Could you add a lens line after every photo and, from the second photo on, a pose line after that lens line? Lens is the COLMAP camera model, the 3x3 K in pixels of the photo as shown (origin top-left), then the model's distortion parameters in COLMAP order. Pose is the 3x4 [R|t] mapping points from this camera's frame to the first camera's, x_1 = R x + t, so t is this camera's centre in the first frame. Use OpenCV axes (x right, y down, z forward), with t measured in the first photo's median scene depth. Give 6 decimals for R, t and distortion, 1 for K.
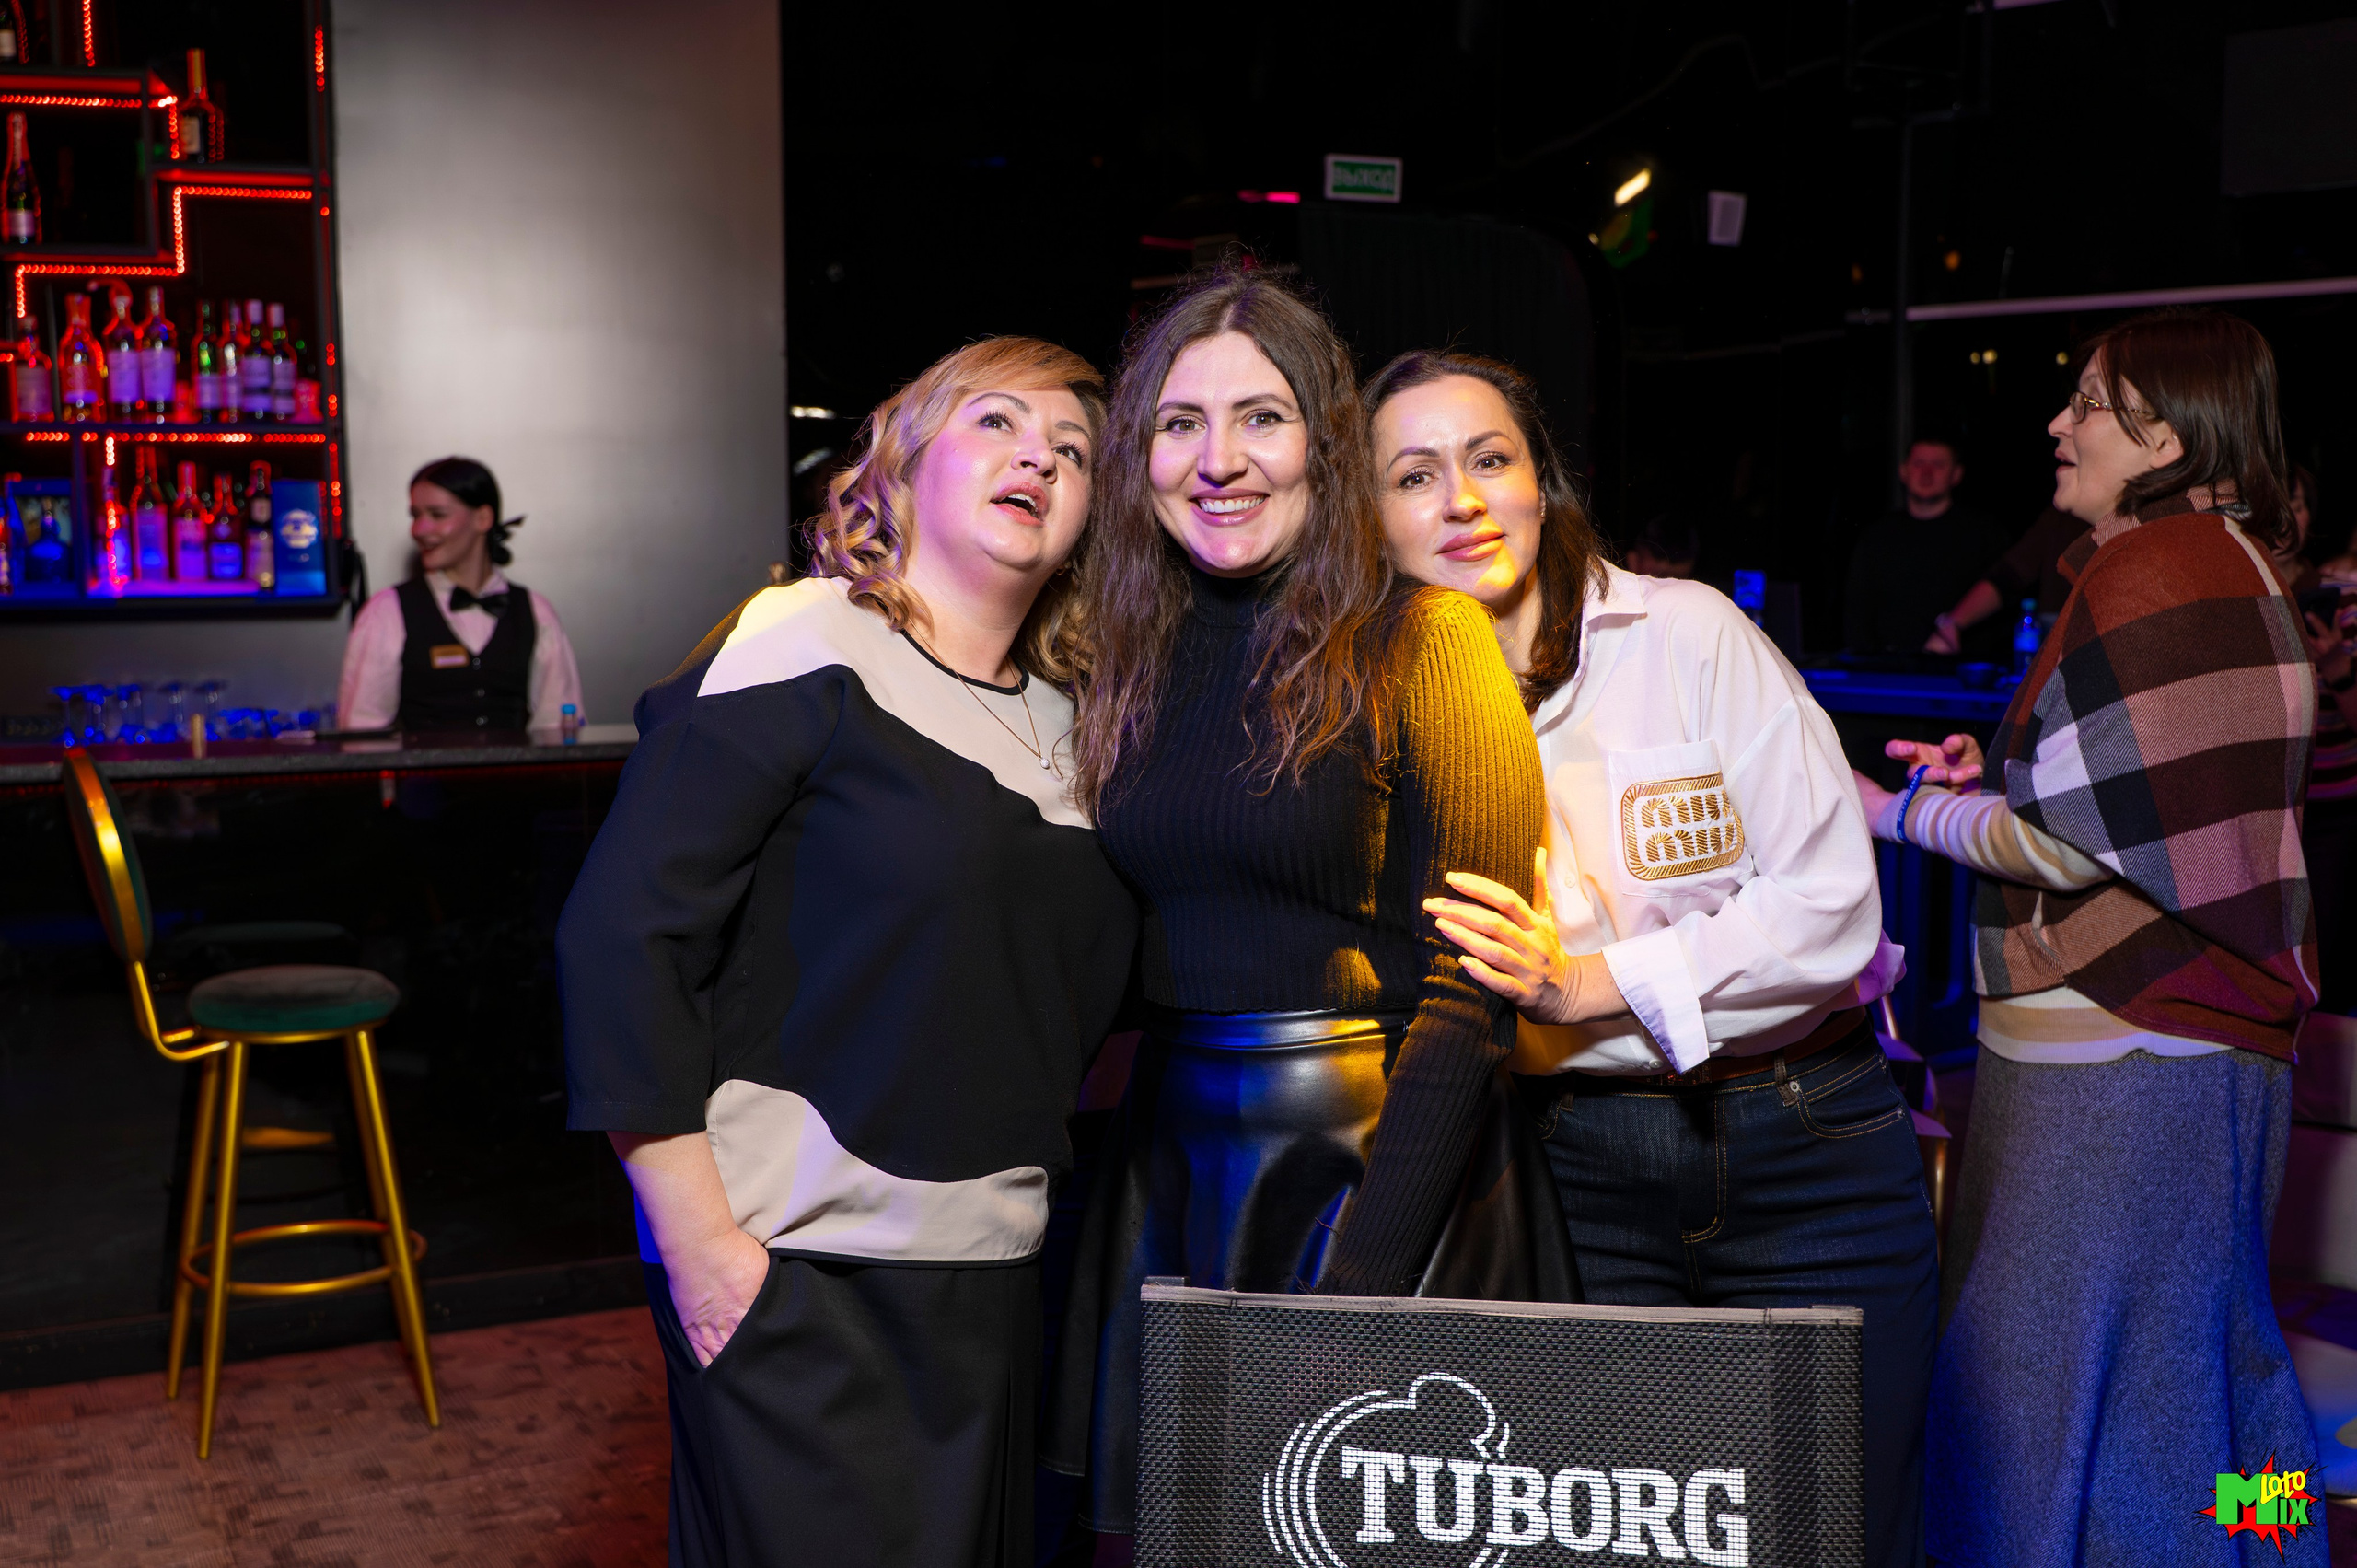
lens RADIAL K [[2516.5, 0, 1215.0], [0, 2516.5, 831.7], [0, 0, 1]] dist [-0.007160, 0.000000]
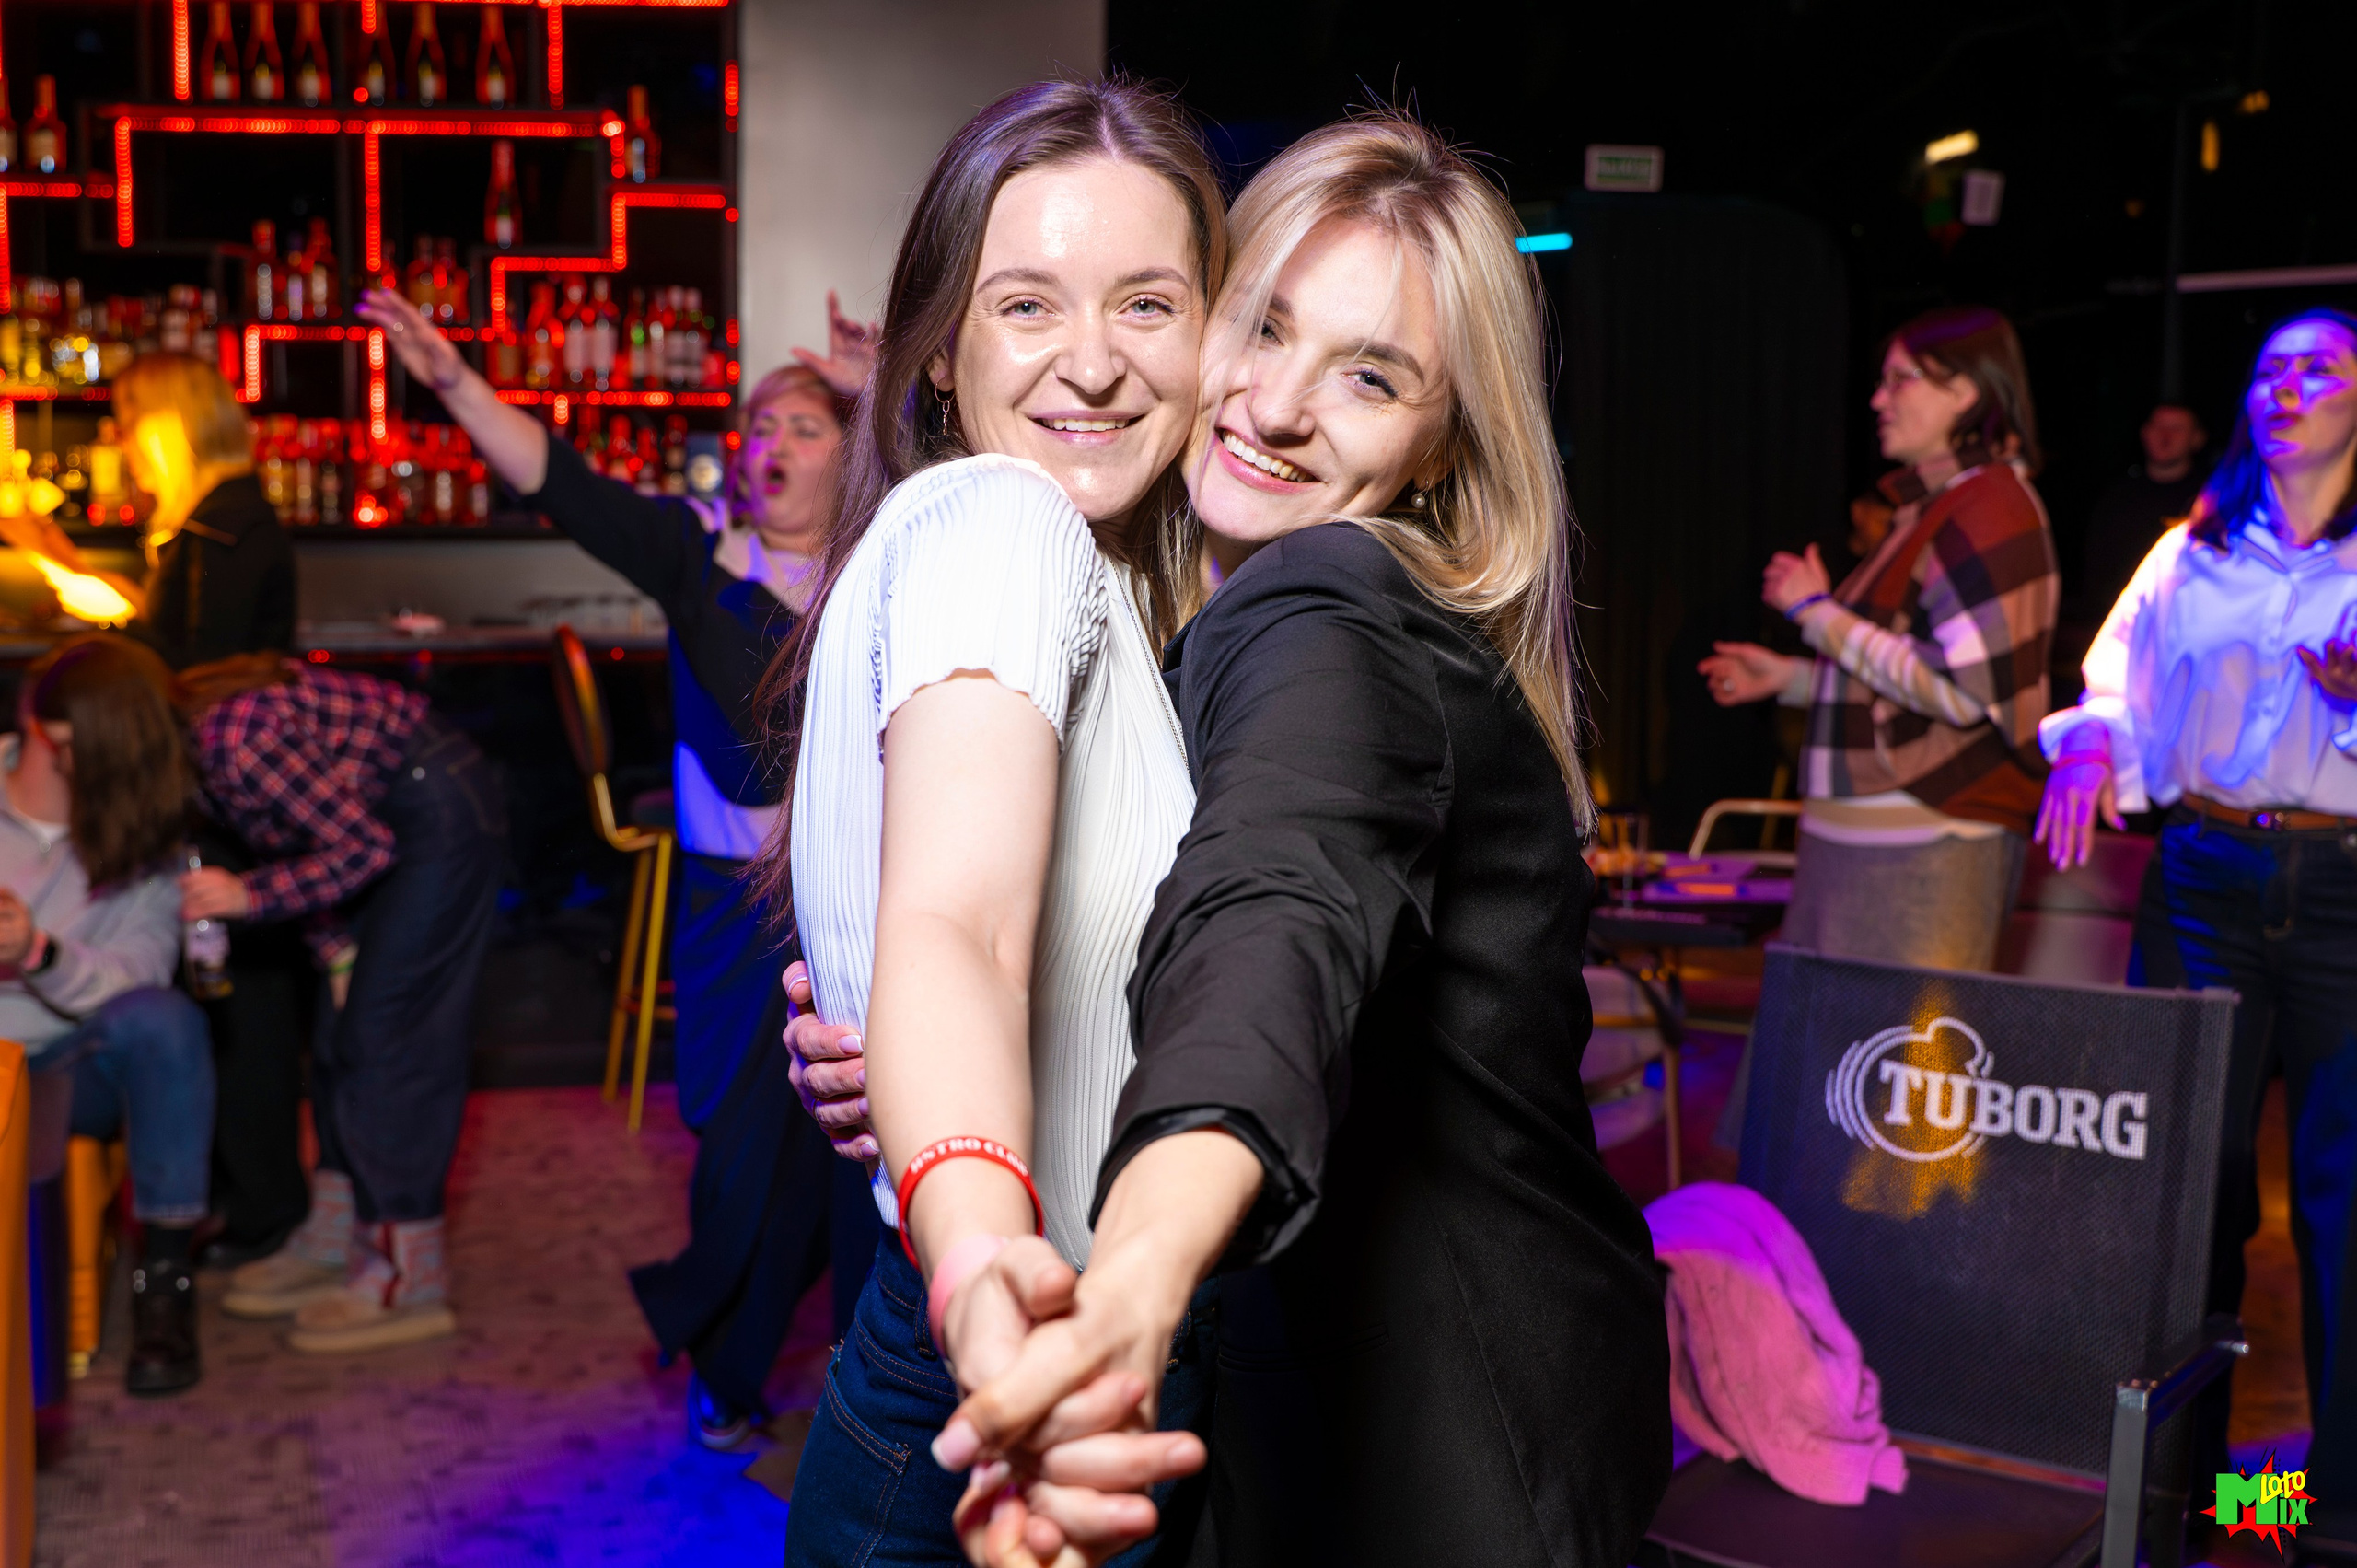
lens RADIAL K [[2516.5, 0, 1146.9], [0, 2516.5, 786.7], [0, 0, 1]] dist [-0.007160, 0.000000]
pose [[0.986242, 0.028491, -0.162834, 0.059196], [-0.028791, 0.999585, 0.000515, 0.028497], [0.162781, 0.004180, 0.986653, -0.195697]]
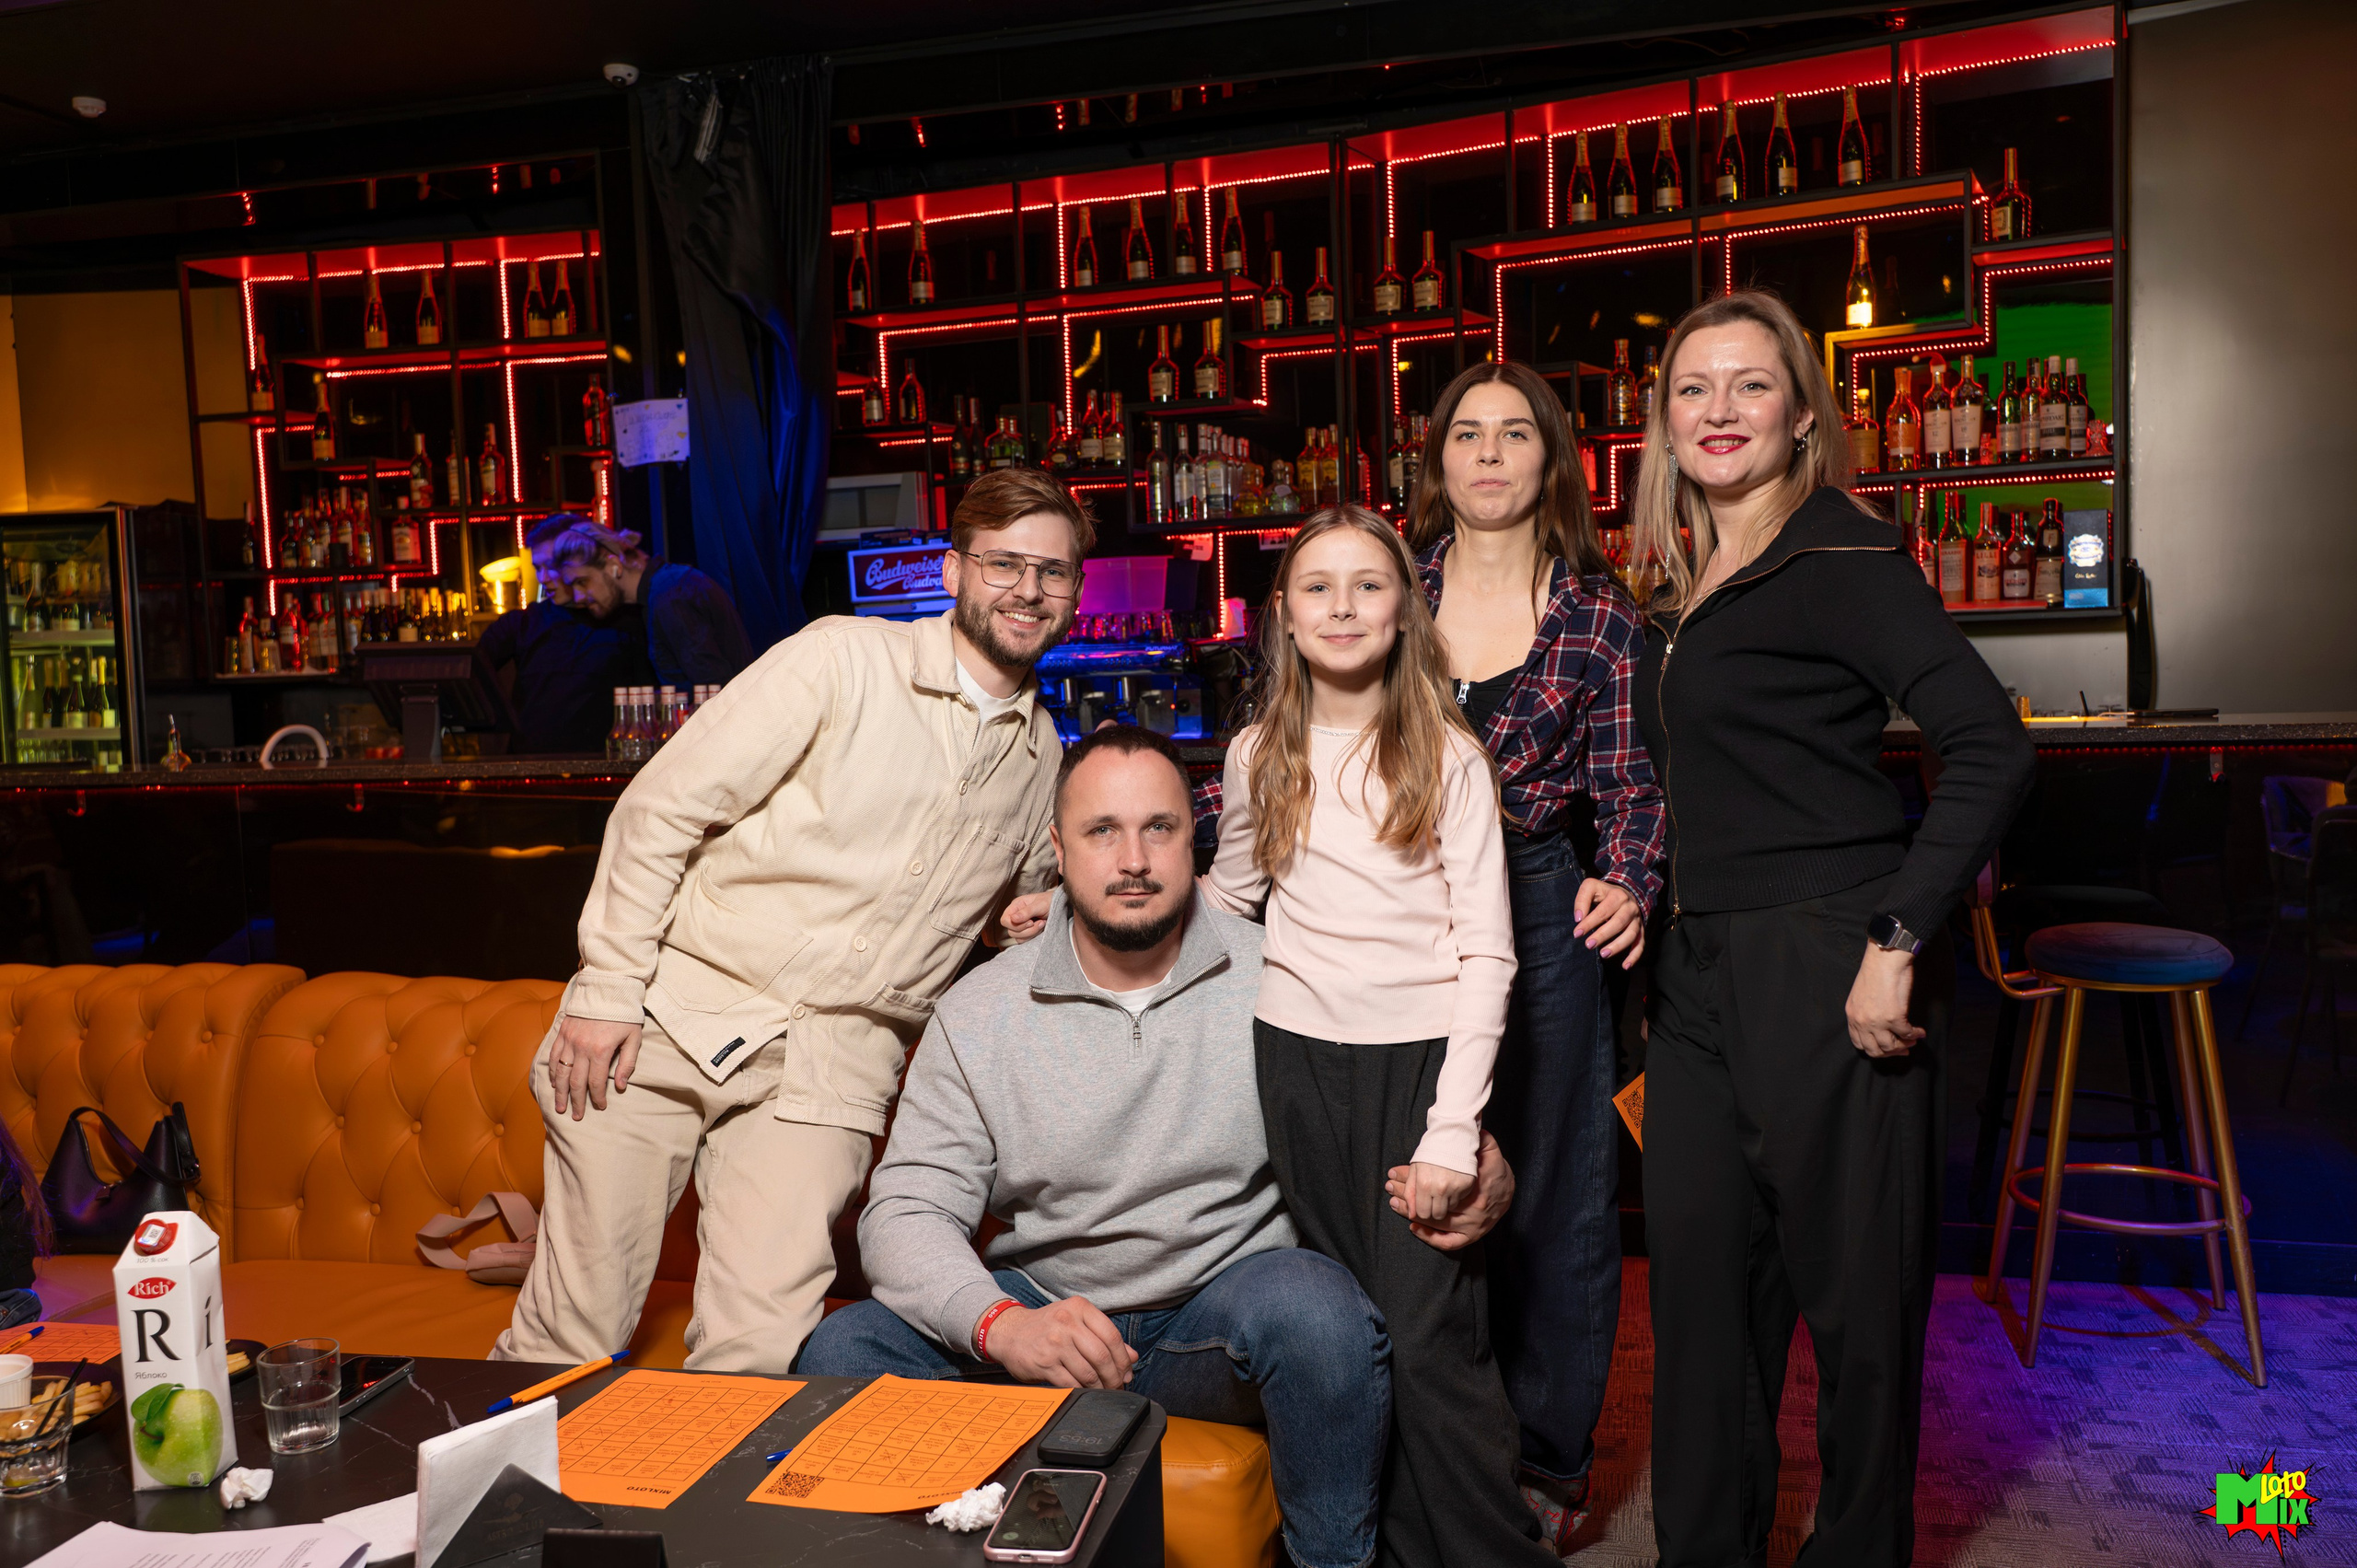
lens RADIAL K [[1958.0, 0, 1186.3], [0, 1958.0, 785.2], [0, 0, 1]] dist [0.065730, 0.001416]
pose [[0.738564, 0.020060, -0.673885, -0.058044], [-0.037581, 0.999228, -0.011442, 0.012323], [0.673136, 0.033776, 0.738747, 0.063322]]
